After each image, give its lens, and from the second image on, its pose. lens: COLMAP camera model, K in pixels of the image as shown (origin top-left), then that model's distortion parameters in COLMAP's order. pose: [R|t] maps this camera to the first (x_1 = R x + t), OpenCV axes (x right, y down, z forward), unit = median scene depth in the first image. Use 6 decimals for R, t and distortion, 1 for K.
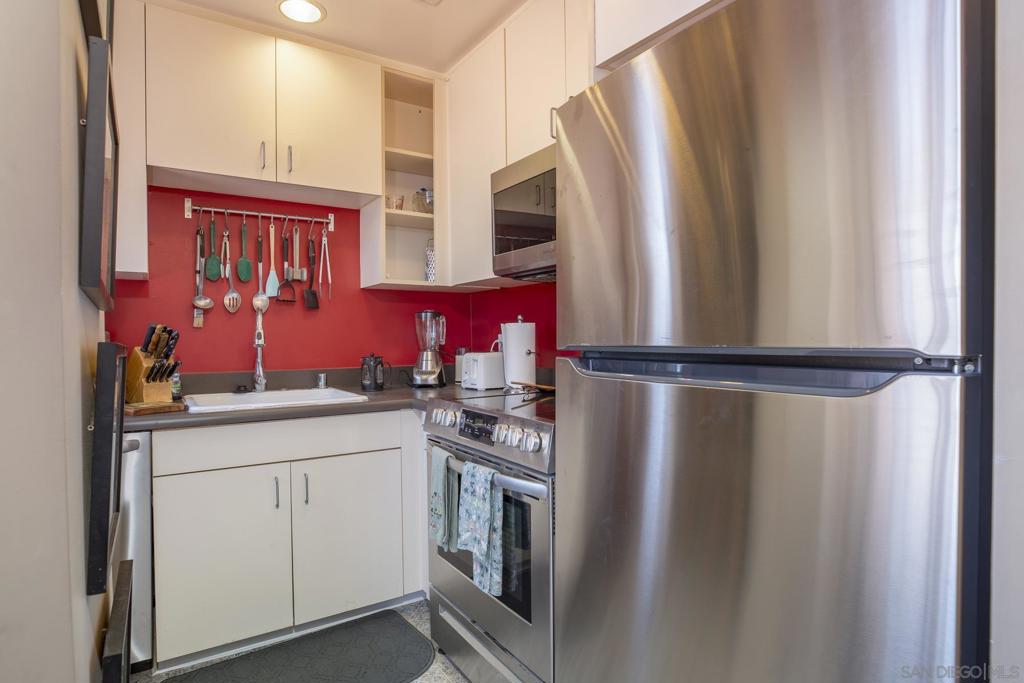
lens RADIAL K [[550.6, 0, 512.0], [0, 550.6, 341.5], [0, 0, 1]] dist [-0.030961, 0.000229]
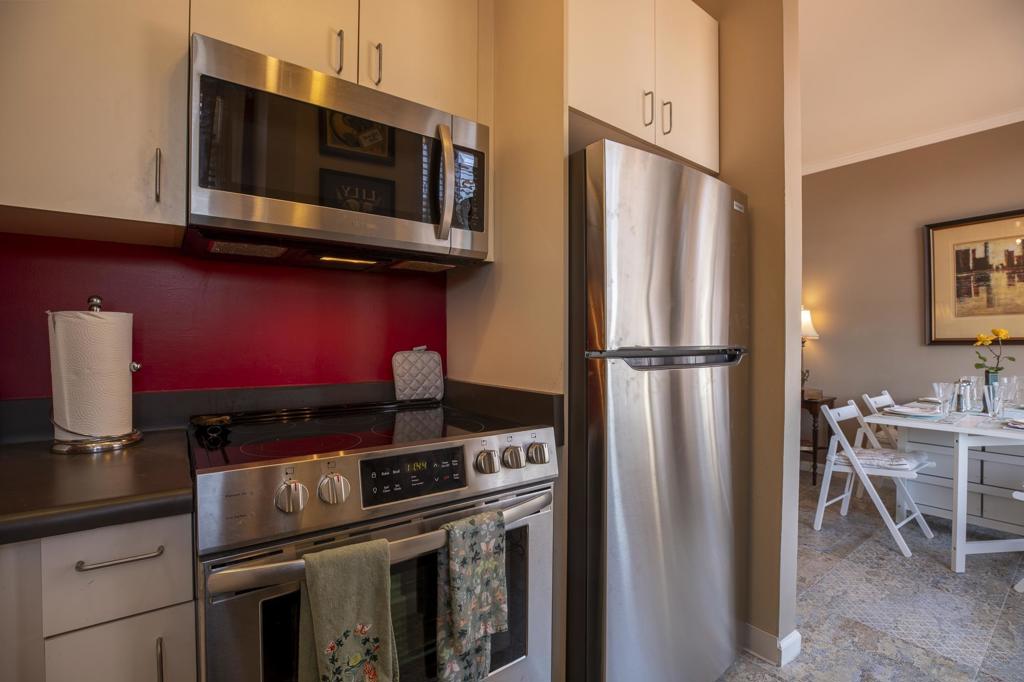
lens RADIAL K [[463.7, 0, 512.0], [0, 463.7, 341.0], [0, 0, 1]] dist [-0.031191, 0.000083]
pose [[-0.048990, 0.004650, 0.998788, -0.470018], [0.007178, 0.999965, -0.004304, -0.002028], [-0.998773, 0.006959, -0.049021, 0.684221]]
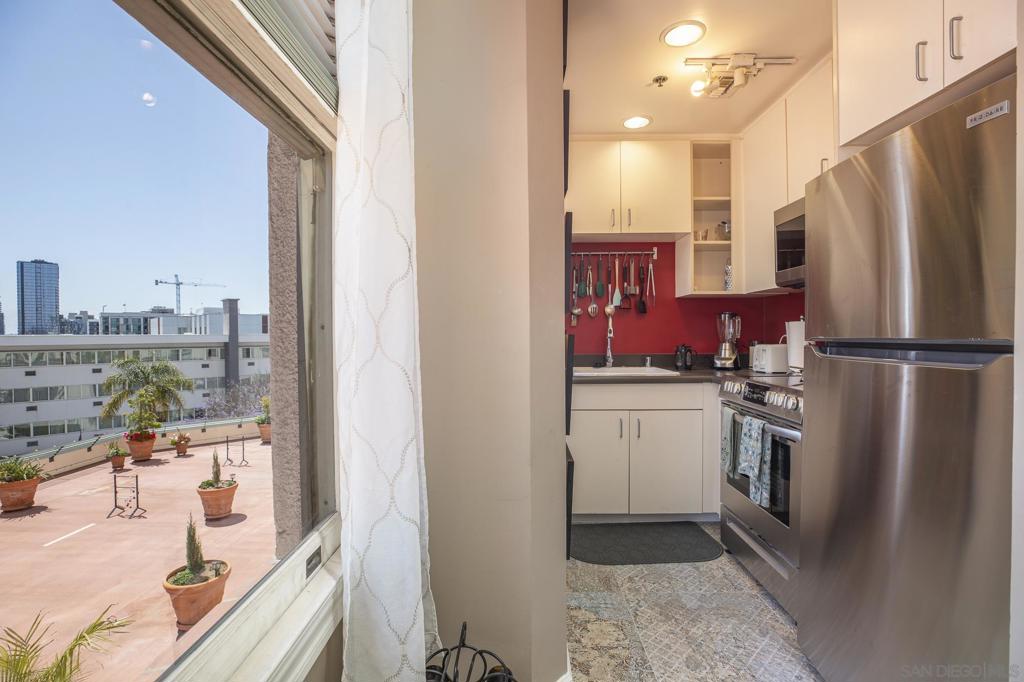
lens RADIAL K [[463.7, 0, 512.0], [0, 463.7, 341.0], [0, 0, 1]] dist [-0.031191, 0.000083]
pose [[0.820504, 0.012169, -0.571511, 0.076193], [-0.006318, 0.999905, 0.012220, 0.003316], [0.571606, -0.006416, 0.820503, -0.277319]]
